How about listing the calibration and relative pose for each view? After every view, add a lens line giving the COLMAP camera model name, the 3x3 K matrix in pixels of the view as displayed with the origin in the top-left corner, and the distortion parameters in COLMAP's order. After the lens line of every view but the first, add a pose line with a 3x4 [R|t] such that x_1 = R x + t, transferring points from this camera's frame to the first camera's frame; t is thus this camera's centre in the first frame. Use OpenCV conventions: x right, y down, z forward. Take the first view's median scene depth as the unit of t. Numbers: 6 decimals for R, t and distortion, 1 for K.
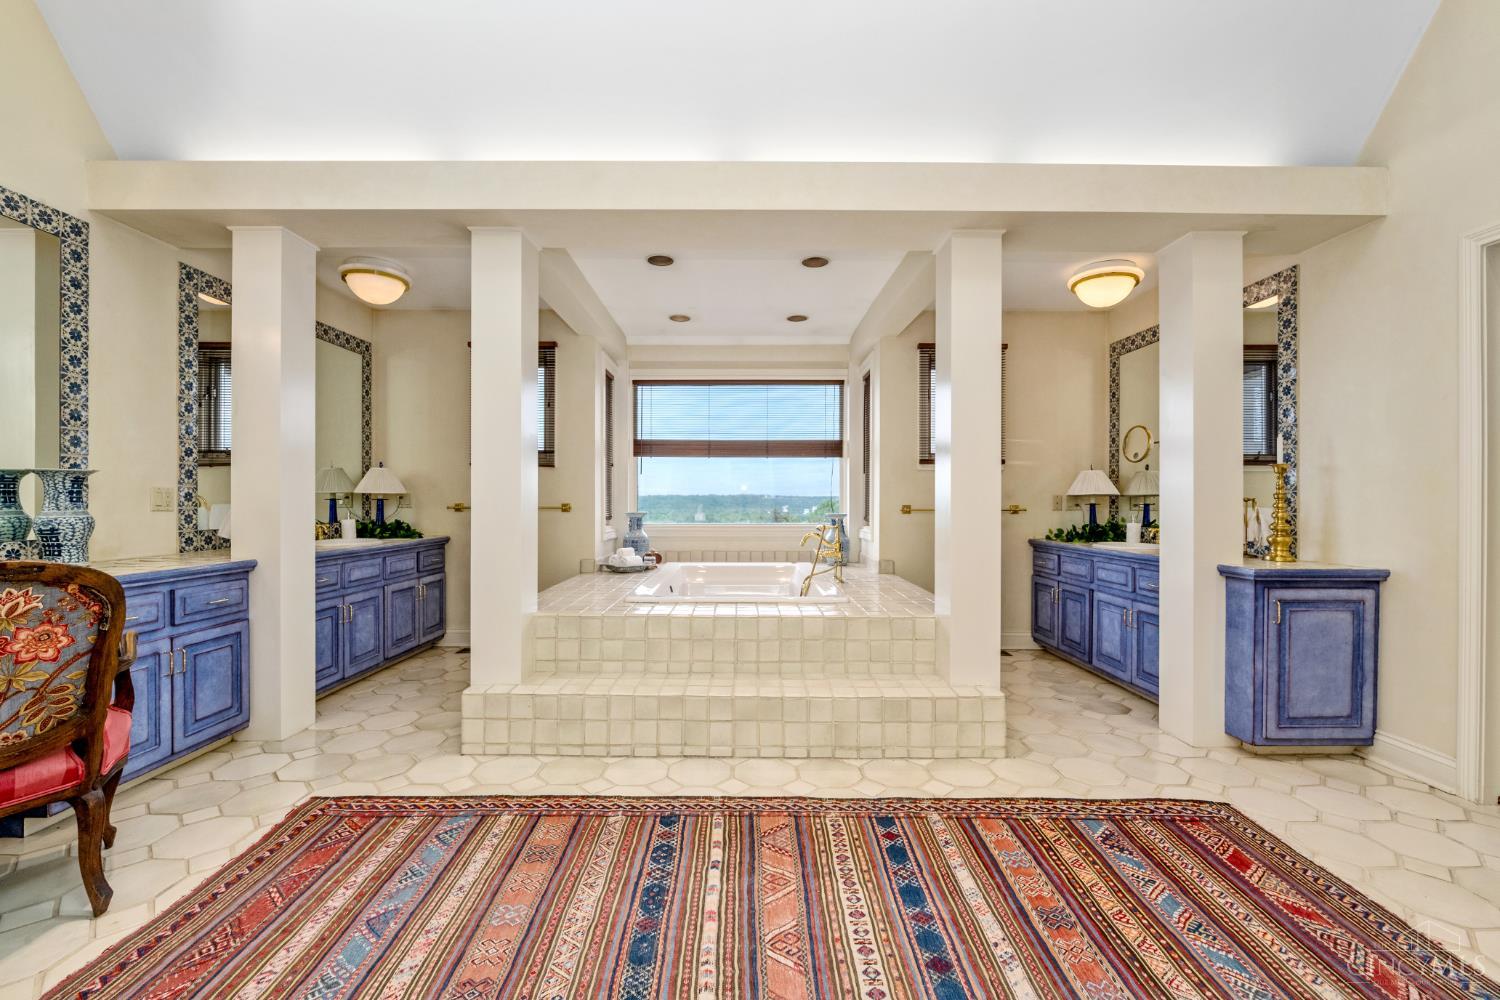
lens RADIAL K [[599.8, 0, 743.7], [0, 599.8, 502.9], [0, 0, 1]] dist [-0.001315, 0.000319]
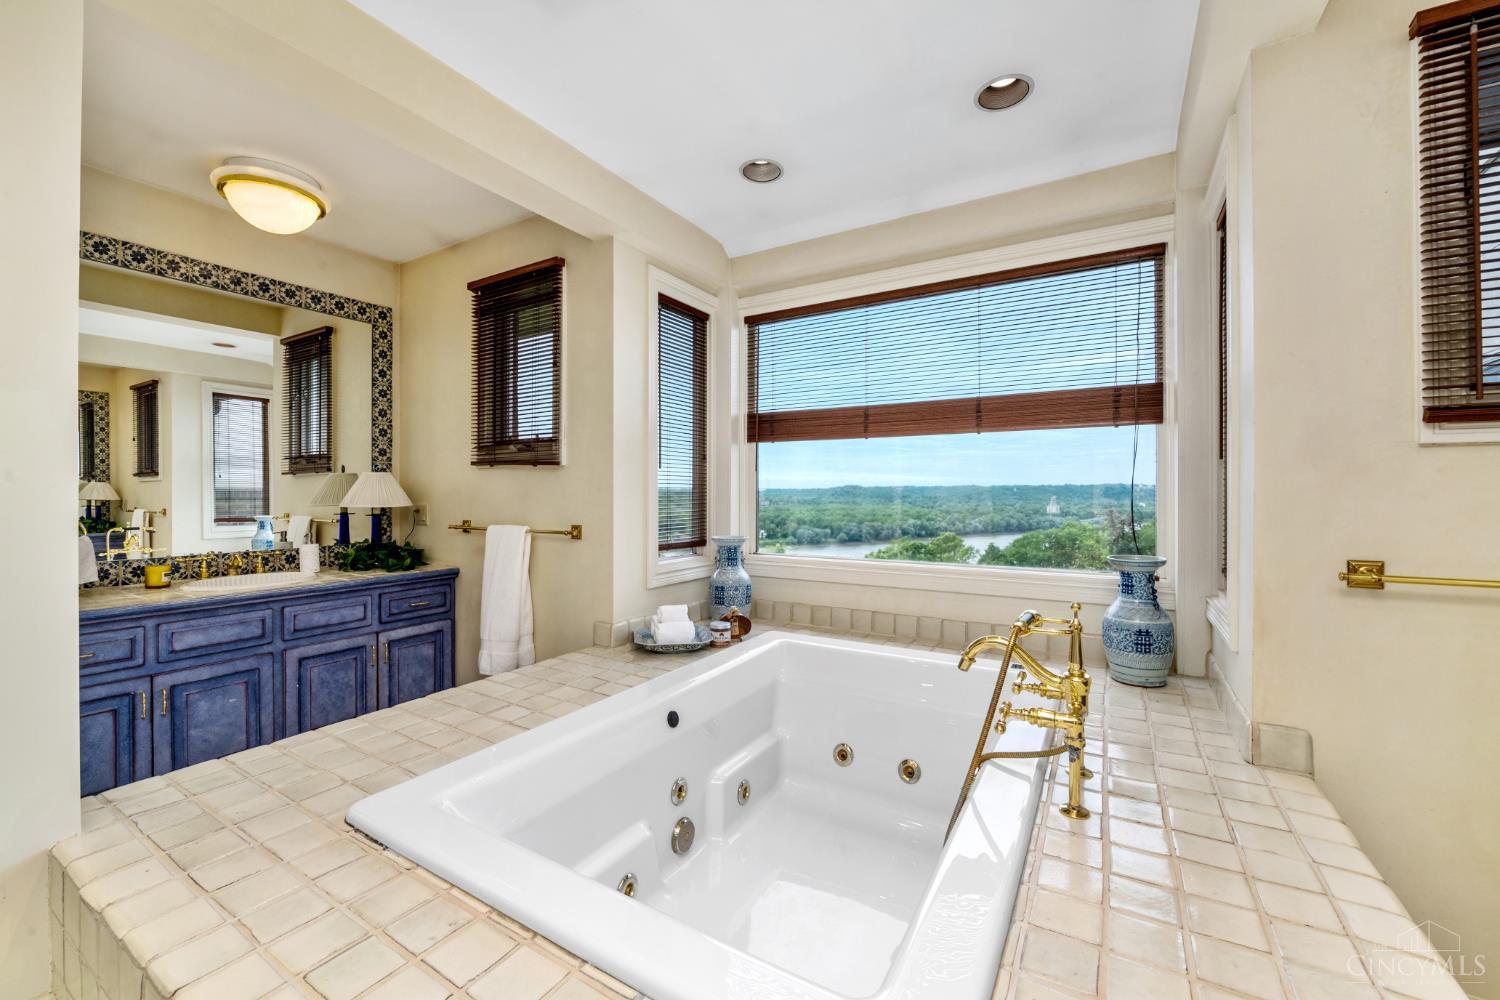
lens RADIAL K [[599.8, 0, 753.4], [0, 599.8, 493.4], [0, 0, 1]] dist [-0.001315, 0.000319]
pose [[0.848617, 0.003256, -0.528997, 0.273537], [-0.000284, 0.999984, 0.005699, -0.055187], [0.529007, -0.004686, 0.848605, 0.933359]]
